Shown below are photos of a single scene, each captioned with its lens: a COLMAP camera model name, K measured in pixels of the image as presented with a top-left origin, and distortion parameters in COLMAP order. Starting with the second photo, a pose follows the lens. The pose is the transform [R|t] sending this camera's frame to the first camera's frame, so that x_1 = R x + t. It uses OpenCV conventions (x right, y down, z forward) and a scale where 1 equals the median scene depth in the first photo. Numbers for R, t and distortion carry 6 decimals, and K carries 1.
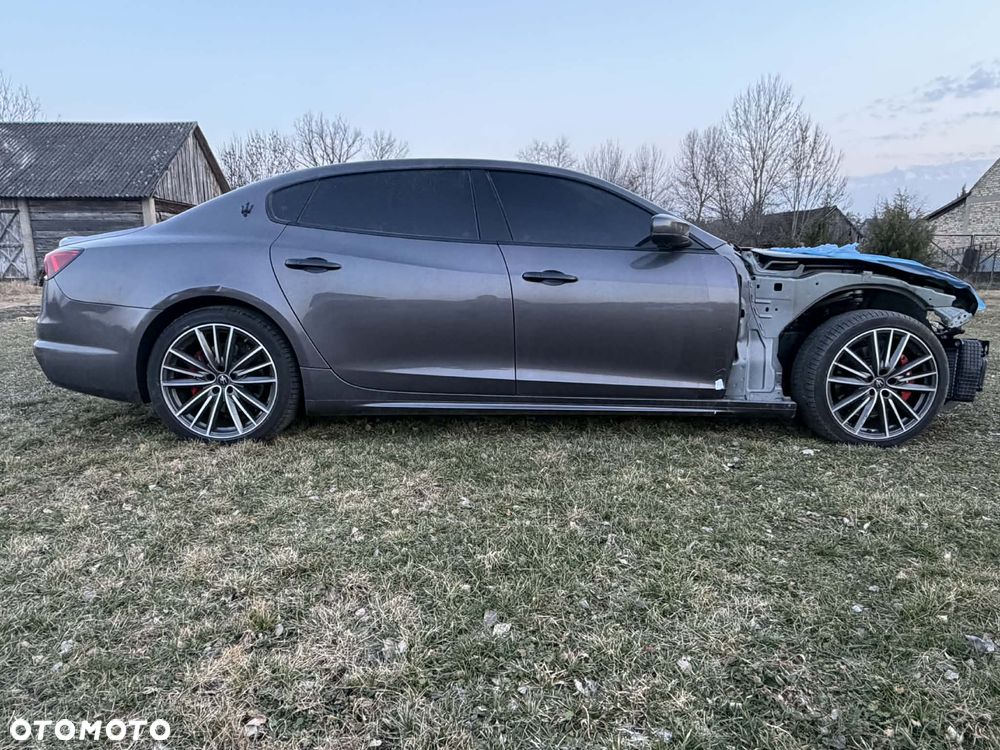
lens RADIAL K [[647.2, 0, 501.9], [0, 647.2, 369.7], [0, 0, 1]] dist [-0.004774, -0.001289]
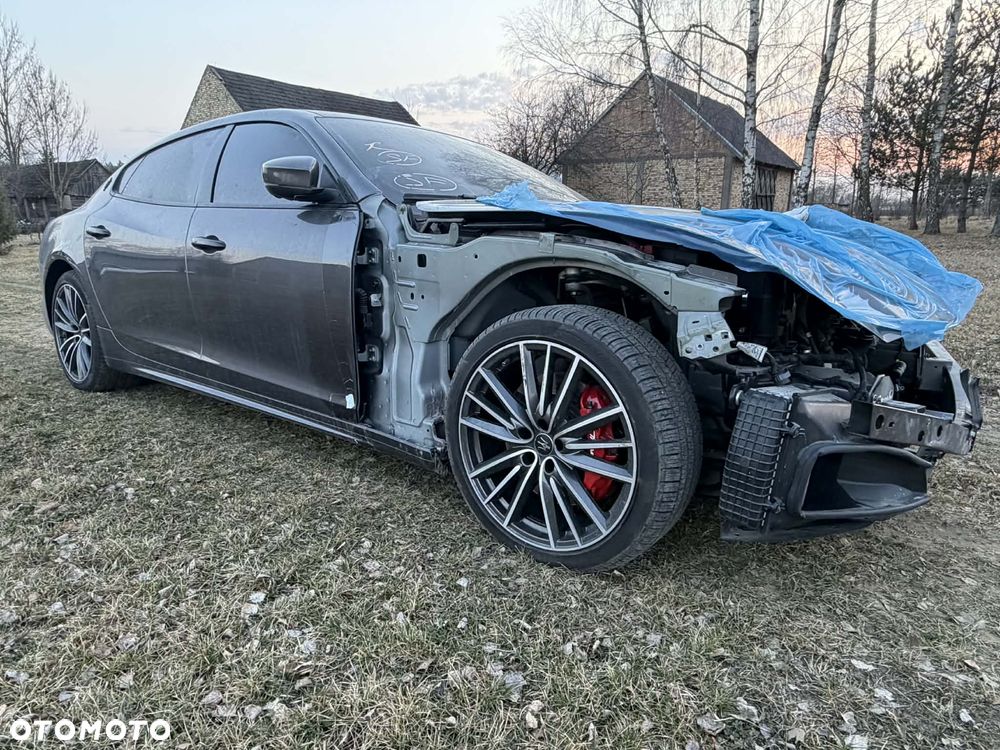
lens RADIAL K [[617.0, 0, 505.1], [0, 617.0, 381.7], [0, 0, 1]] dist [0.000224, -0.000751]
pose [[0.785461, 0.131144, -0.604857, 0.852849], [-0.122000, 0.990925, 0.056422, -0.054511], [0.606767, 0.029475, 0.794333, 0.570461]]
